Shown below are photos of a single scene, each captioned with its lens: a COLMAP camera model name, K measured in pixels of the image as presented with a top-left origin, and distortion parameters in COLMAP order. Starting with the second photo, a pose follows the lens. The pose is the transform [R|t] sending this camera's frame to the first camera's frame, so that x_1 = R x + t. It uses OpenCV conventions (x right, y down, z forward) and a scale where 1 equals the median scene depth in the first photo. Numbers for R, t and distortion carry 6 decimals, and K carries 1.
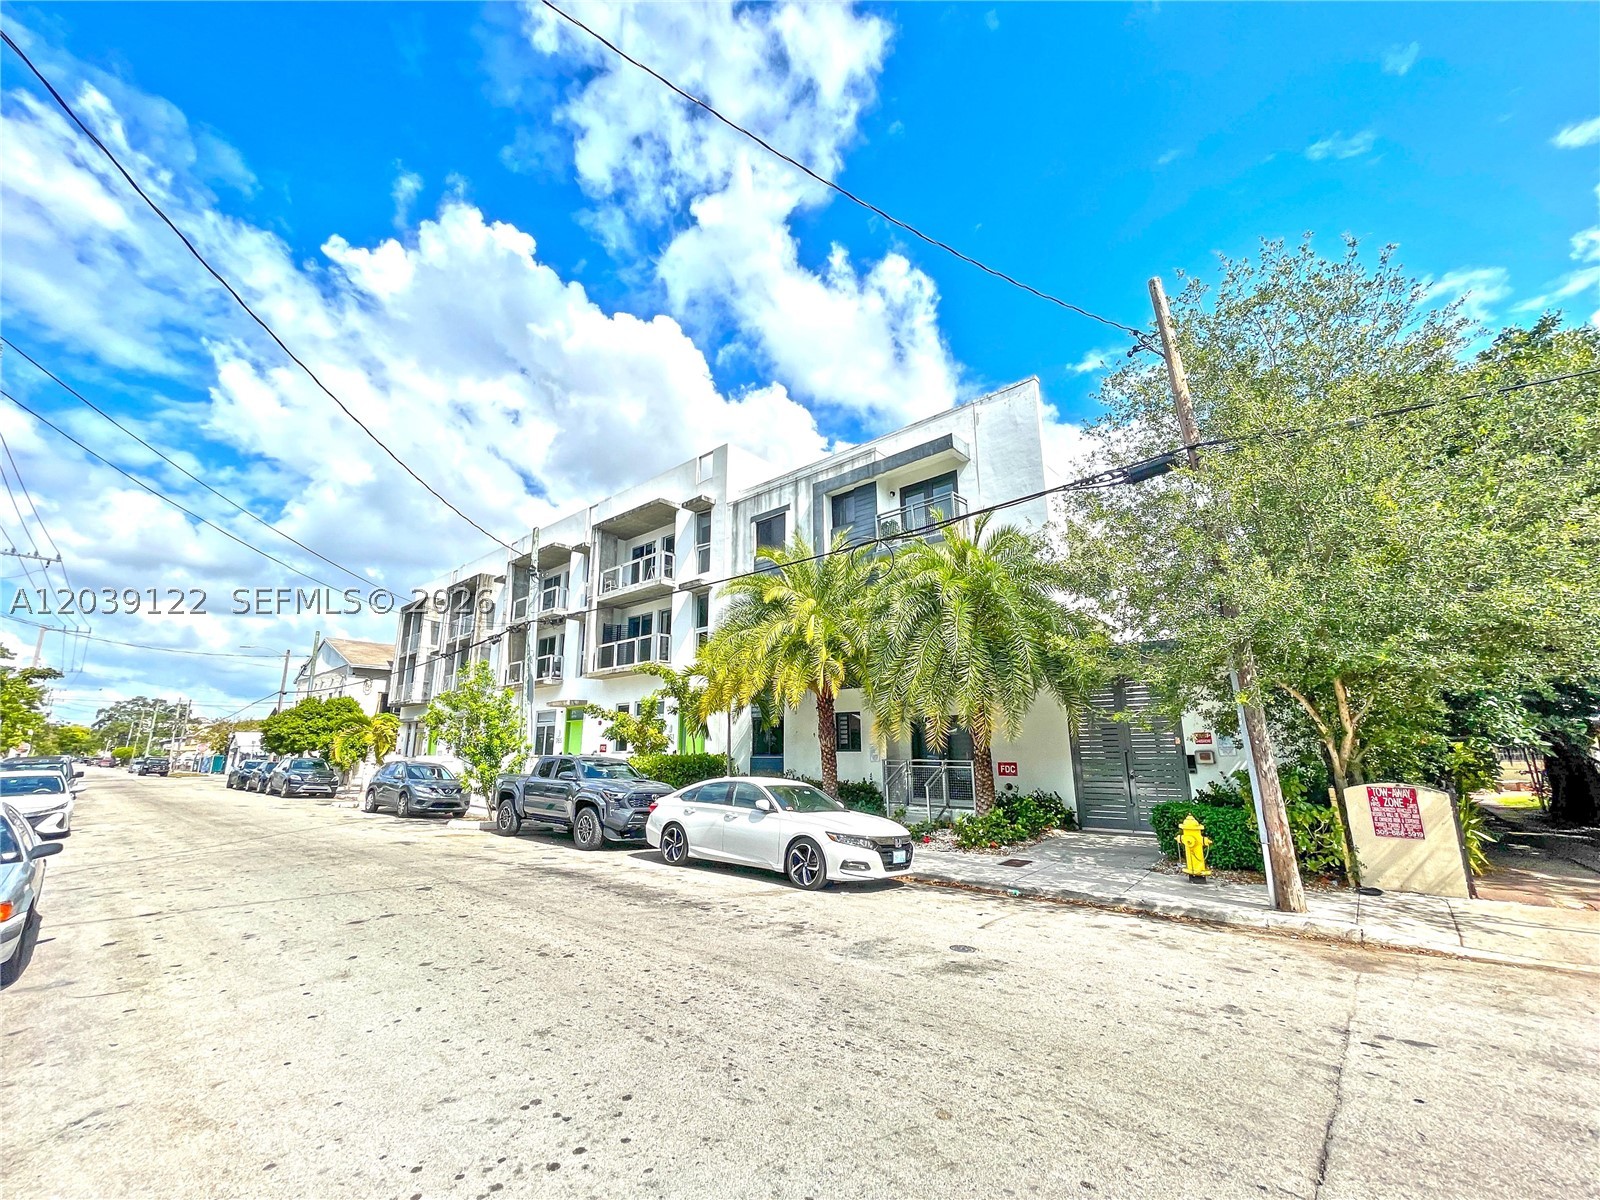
lens RADIAL K [[659.2, 0, 788.2], [0, 659.2, 596.2], [0, 0, 1]] dist [-0.013253, 0.001954]
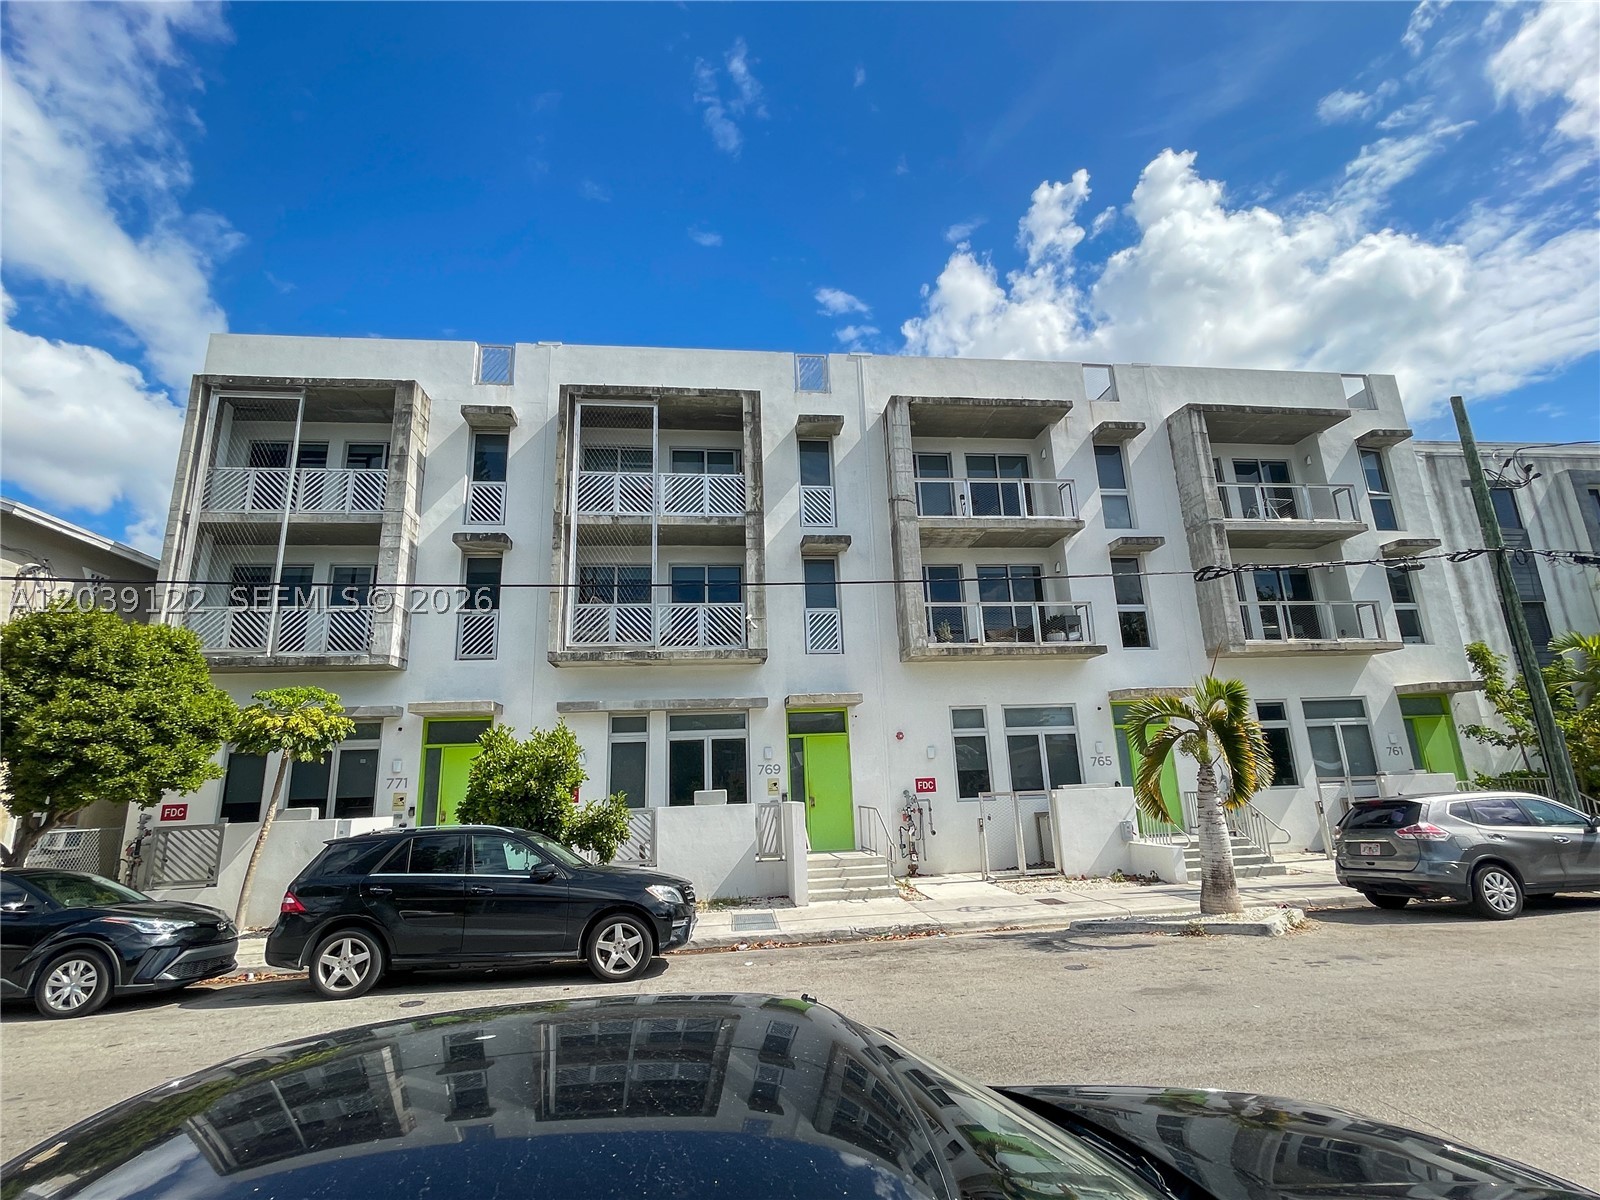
lens RADIAL K [[718.2, 0, 832.4], [0, 718.2, 638.9], [0, 0, 1]] dist [-0.008624, -0.000260]
pose [[0.654844, 0.138270, 0.743008, -0.848978], [-0.141747, 0.988145, -0.058961, 0.167002], [-0.742353, -0.066709, 0.666680, 0.703411]]
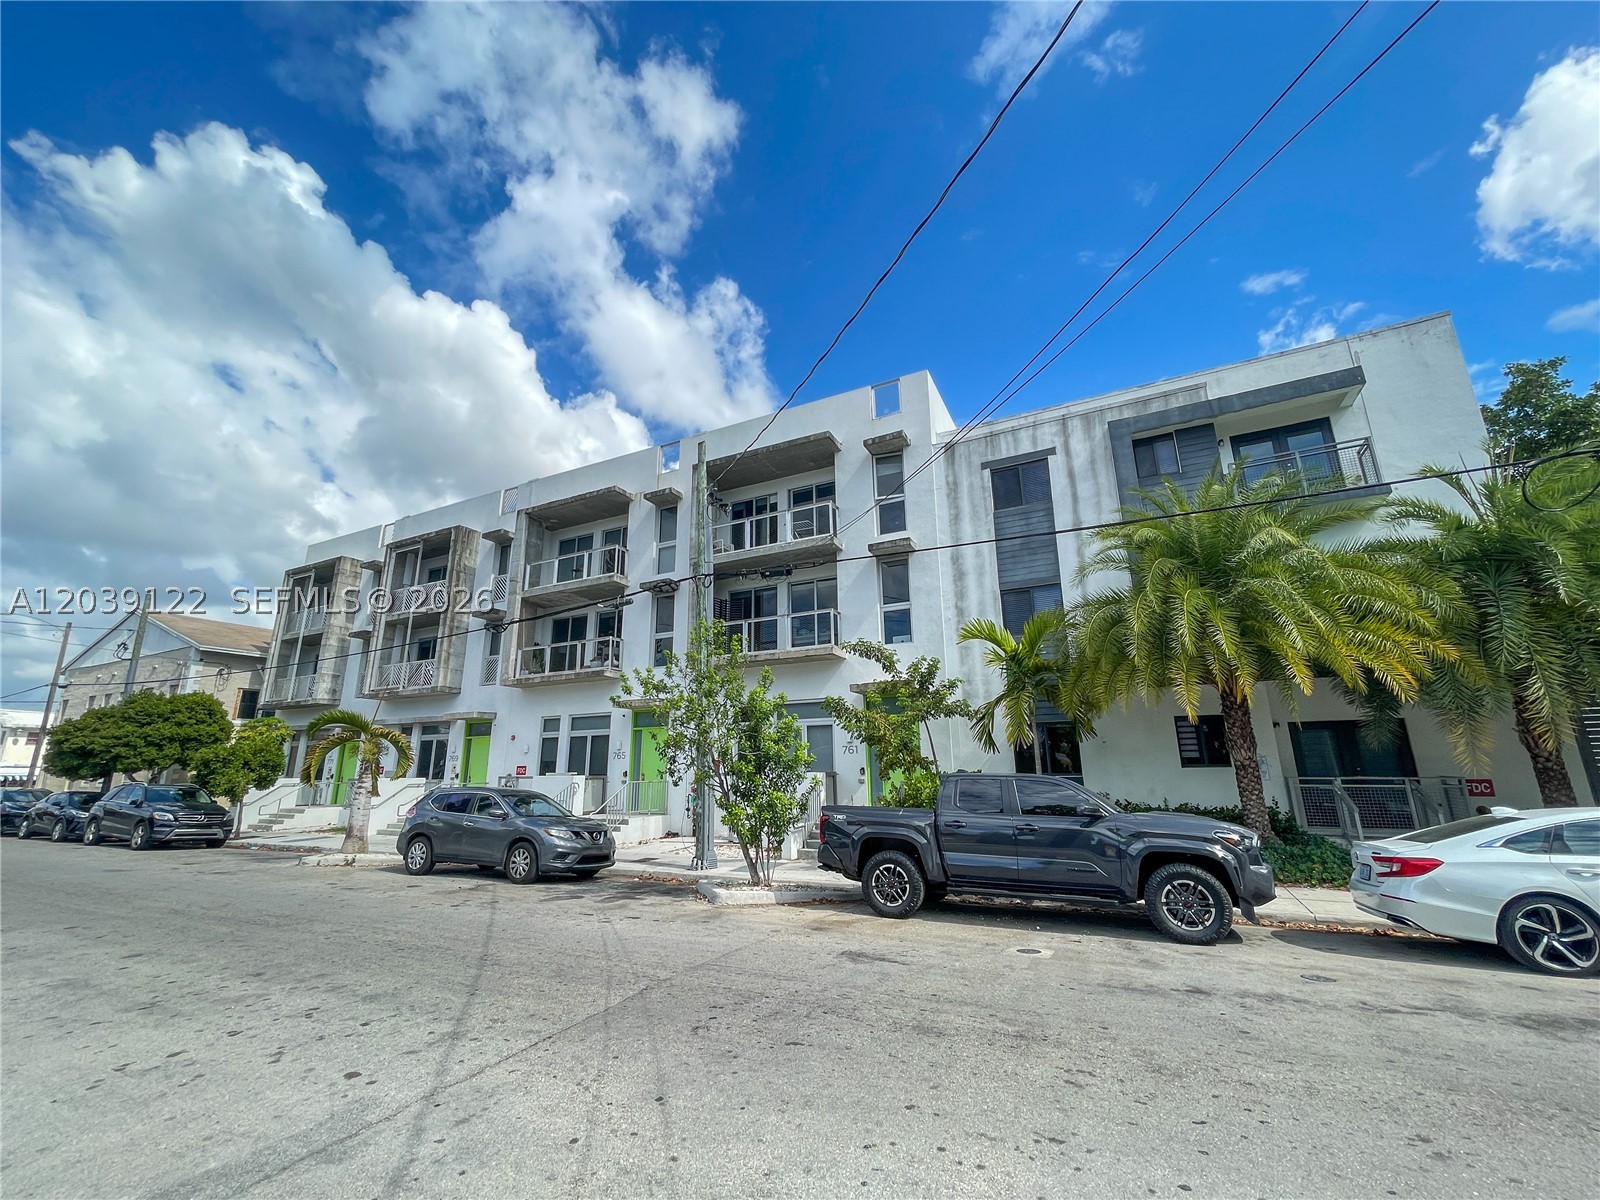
lens RADIAL K [[659.2, 0, 793.8], [0, 659.2, 621.9], [0, 0, 1]] dist [-0.013253, 0.001954]
pose [[0.961689, 0.057802, 0.267981, -0.329890], [-0.059075, 0.998248, -0.003318, 0.057016], [-0.267703, -0.012640, 0.963419, 0.231597]]
